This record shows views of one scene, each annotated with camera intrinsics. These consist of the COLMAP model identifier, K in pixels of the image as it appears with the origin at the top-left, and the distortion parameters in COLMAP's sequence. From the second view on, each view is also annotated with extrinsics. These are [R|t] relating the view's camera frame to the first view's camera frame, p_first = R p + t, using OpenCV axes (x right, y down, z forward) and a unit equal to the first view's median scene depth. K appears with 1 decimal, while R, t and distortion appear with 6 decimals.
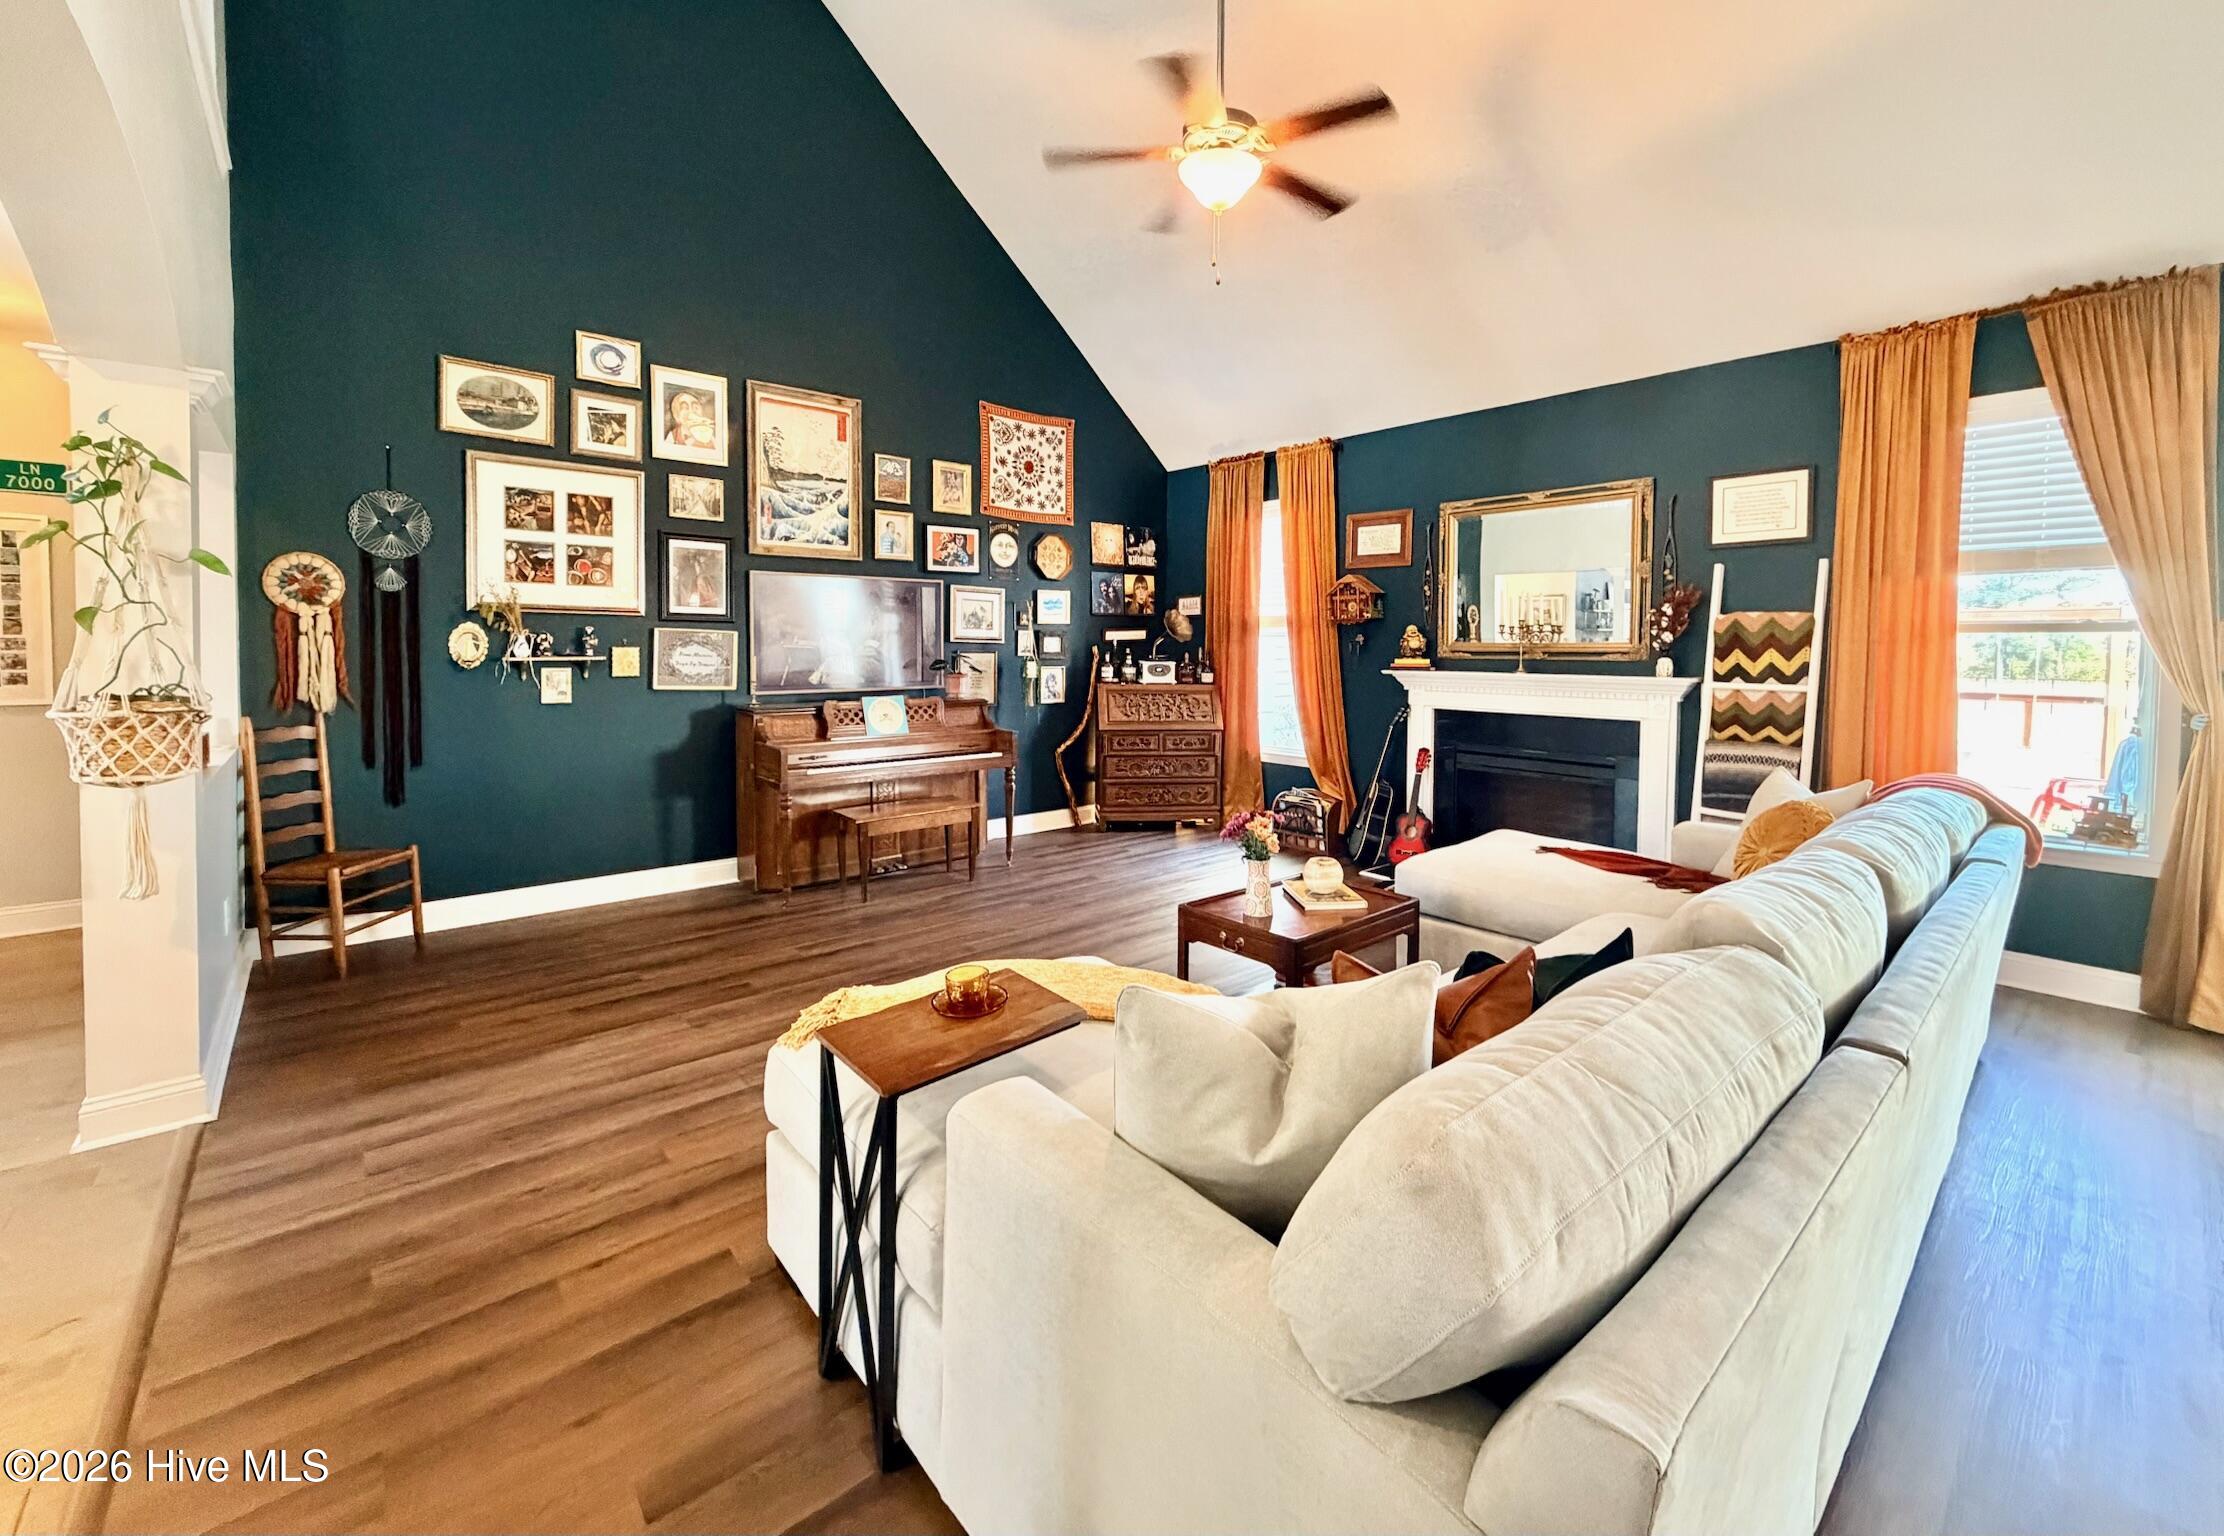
lens RADIAL K [[912.8, 0, 1131.1], [0, 912.8, 679.9], [0, 0, 1]] dist [-0.003721, -0.001043]
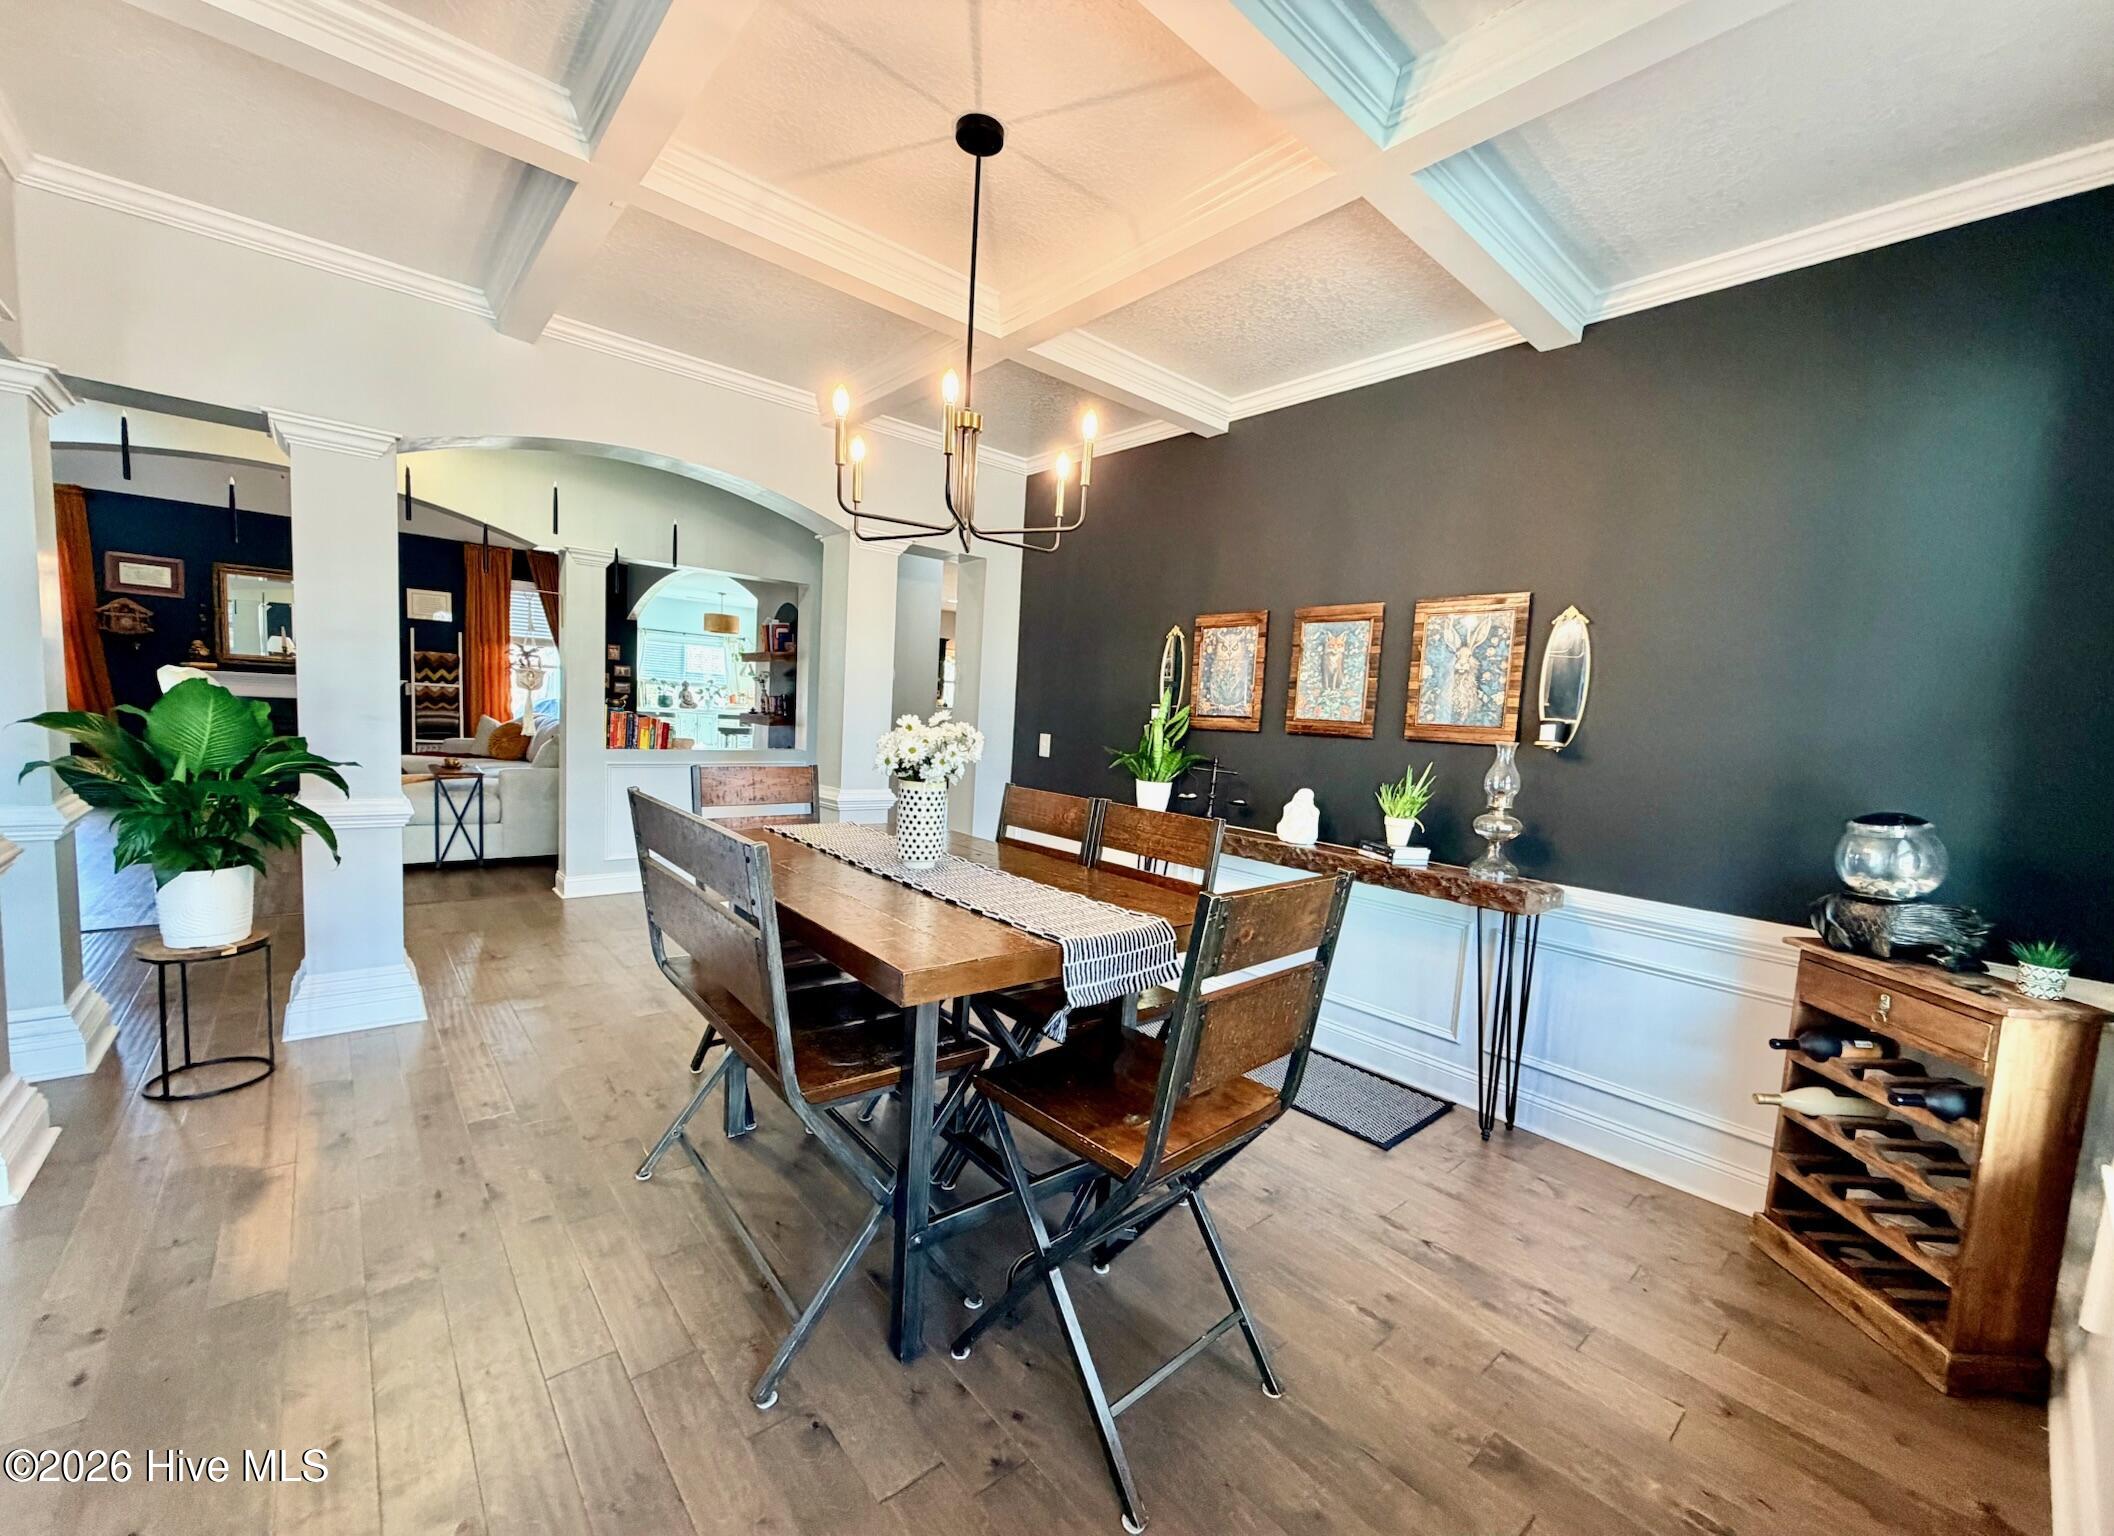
lens RADIAL K [[836.3, 0, 1041.0], [0, 836.3, 785.9], [0, 0, 1]] dist [-0.001367, 0.000268]
pose [[0.015980, -0.102474, 0.994607, -1.195199], [-0.019381, 0.994516, 0.102776, 0.012093], [-0.999684, -0.020919, 0.013907, -0.473146]]
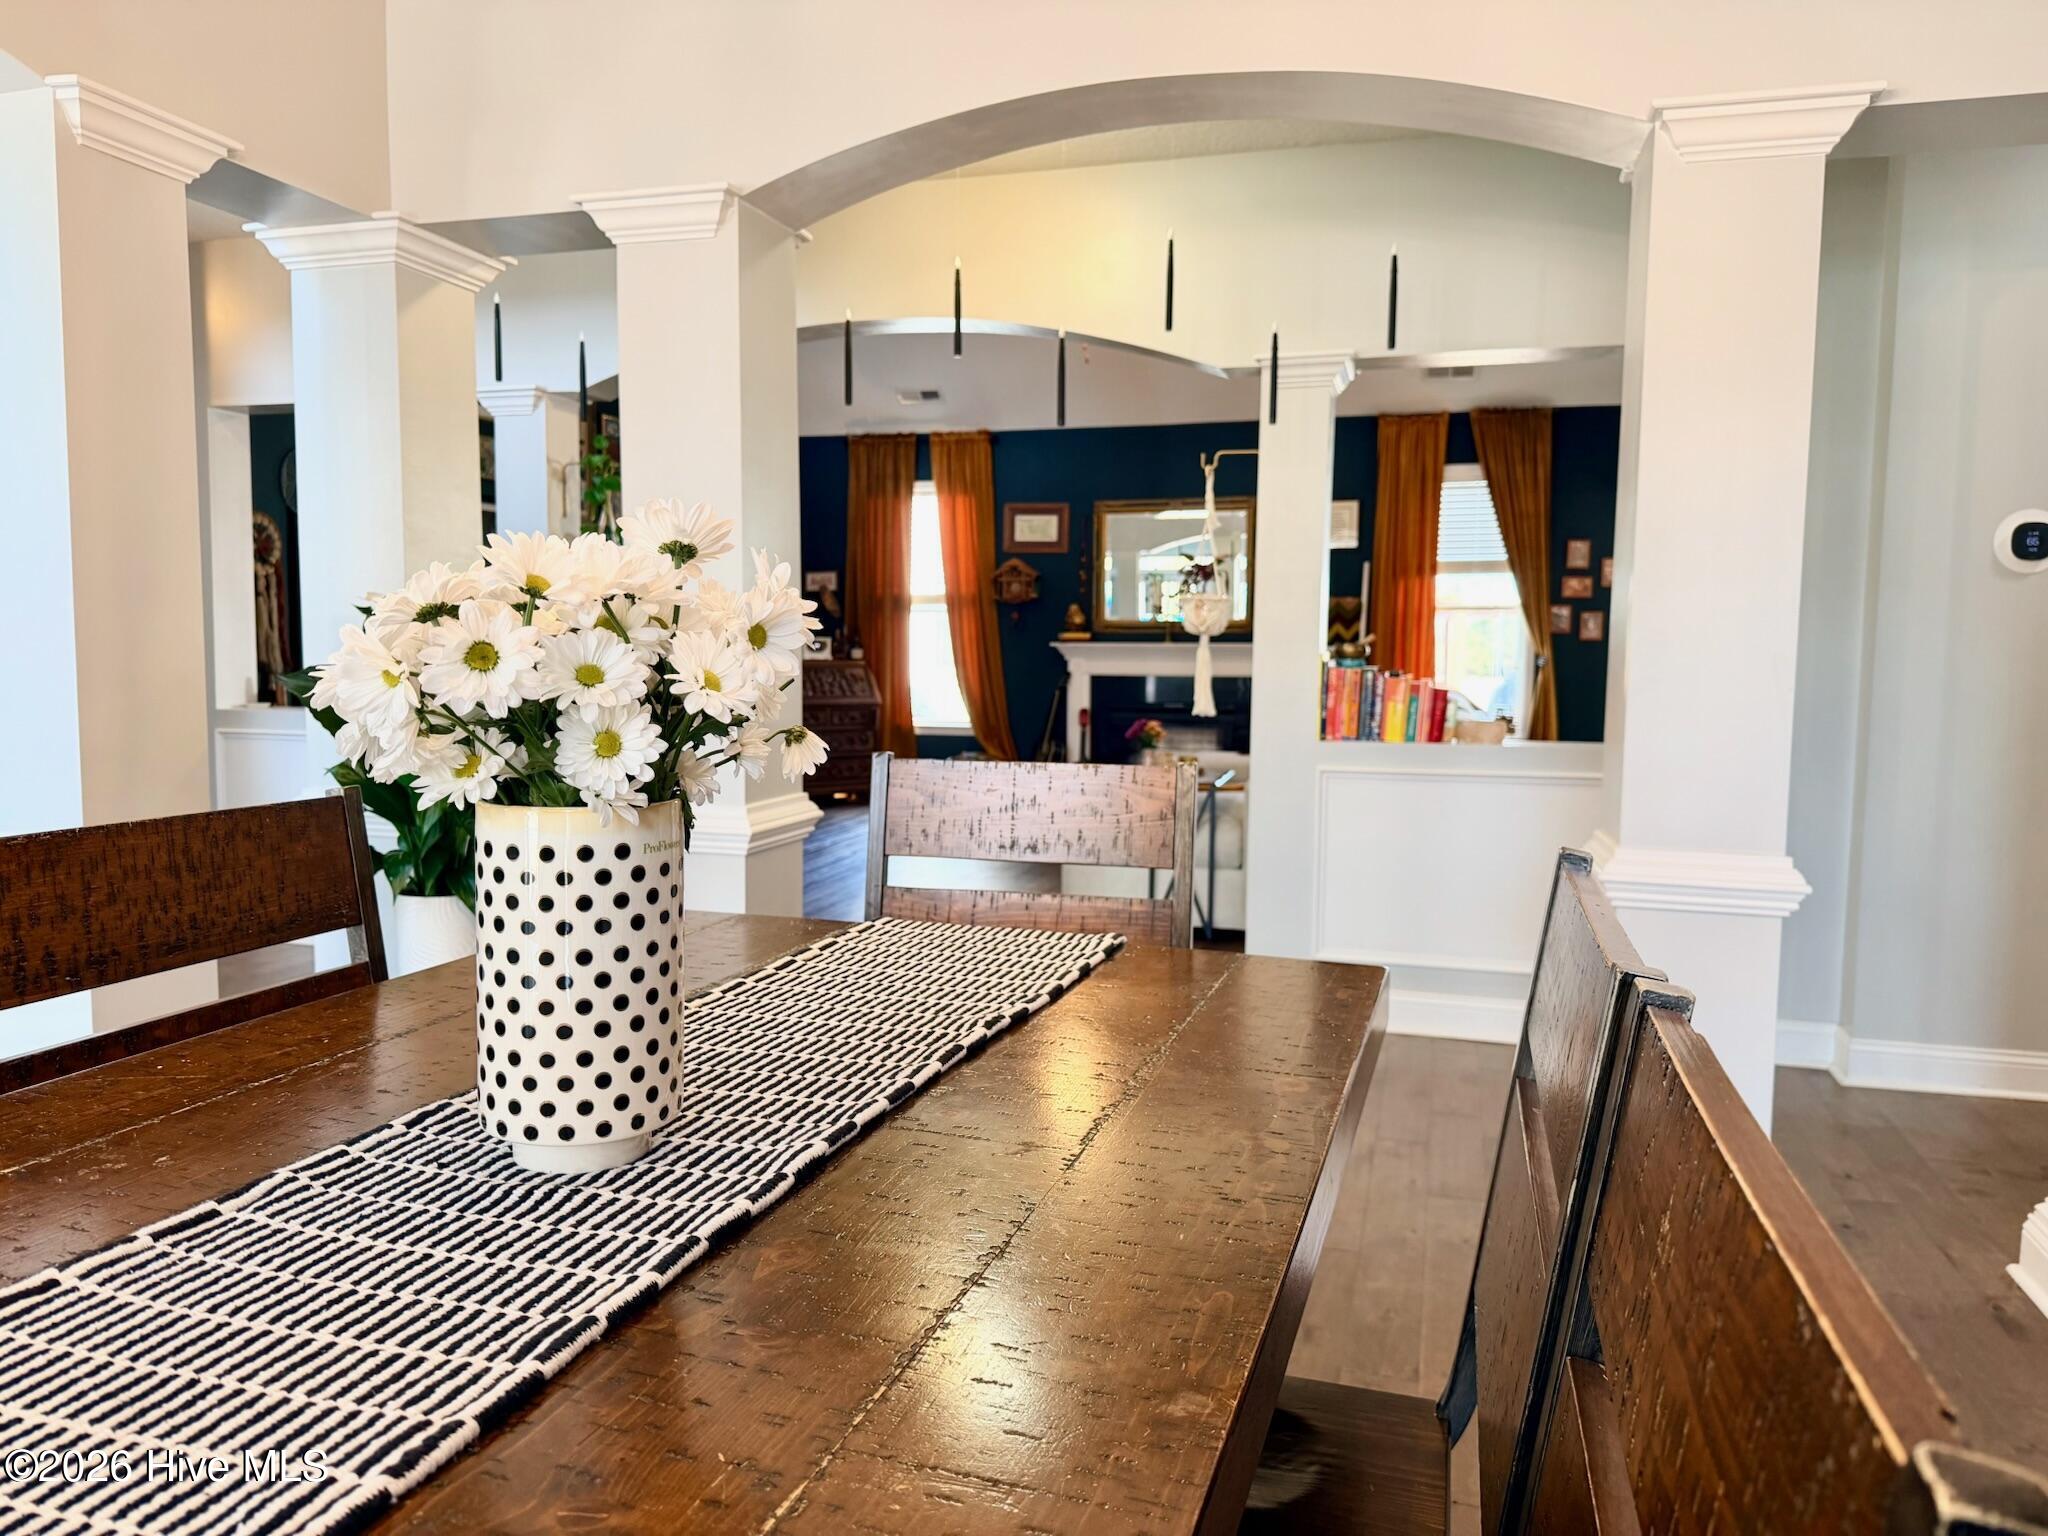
lens RADIAL K [[1423.8, 0, 1024.9], [0, 1423.8, 766.5], [0, 0, 1]] dist [0.083093, -0.099401]
pose [[0.845719, -0.049590, 0.531320, -0.813029], [0.020475, 0.997955, 0.060552, 0.040576], [-0.533236, -0.040331, 0.845005, -0.584824]]
